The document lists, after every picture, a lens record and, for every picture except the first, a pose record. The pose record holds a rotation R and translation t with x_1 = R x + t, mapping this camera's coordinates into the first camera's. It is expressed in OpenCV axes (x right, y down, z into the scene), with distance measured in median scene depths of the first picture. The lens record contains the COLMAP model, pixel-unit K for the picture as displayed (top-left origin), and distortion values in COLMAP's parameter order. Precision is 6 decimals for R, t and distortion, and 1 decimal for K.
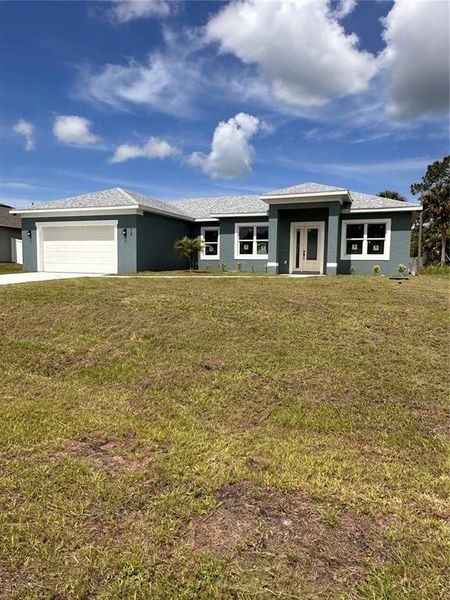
lens RADIAL K [[427.4, 0, 215.4], [0, 427.4, 321.3], [0, 0, 1]] dist [-0.000820, 0.005902]
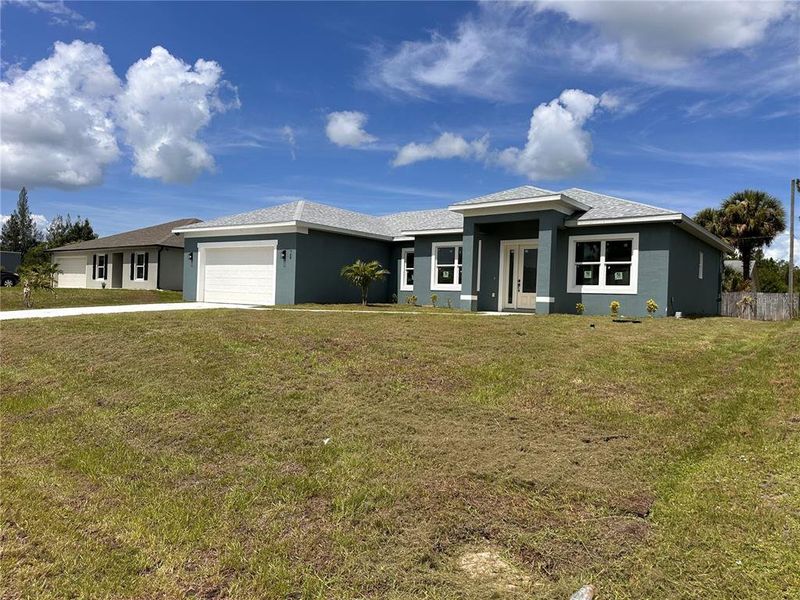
lens RADIAL K [[595.3, 0, 381.9], [0, 595.3, 316.6], [0, 0, 1]] dist [0.064147, -0.062366]
pose [[0.960484, 0.025400, -0.277172, 0.264923], [-0.054074, 0.993882, -0.096302, 0.004124], [0.273031, 0.107484, 0.955982, -0.004811]]
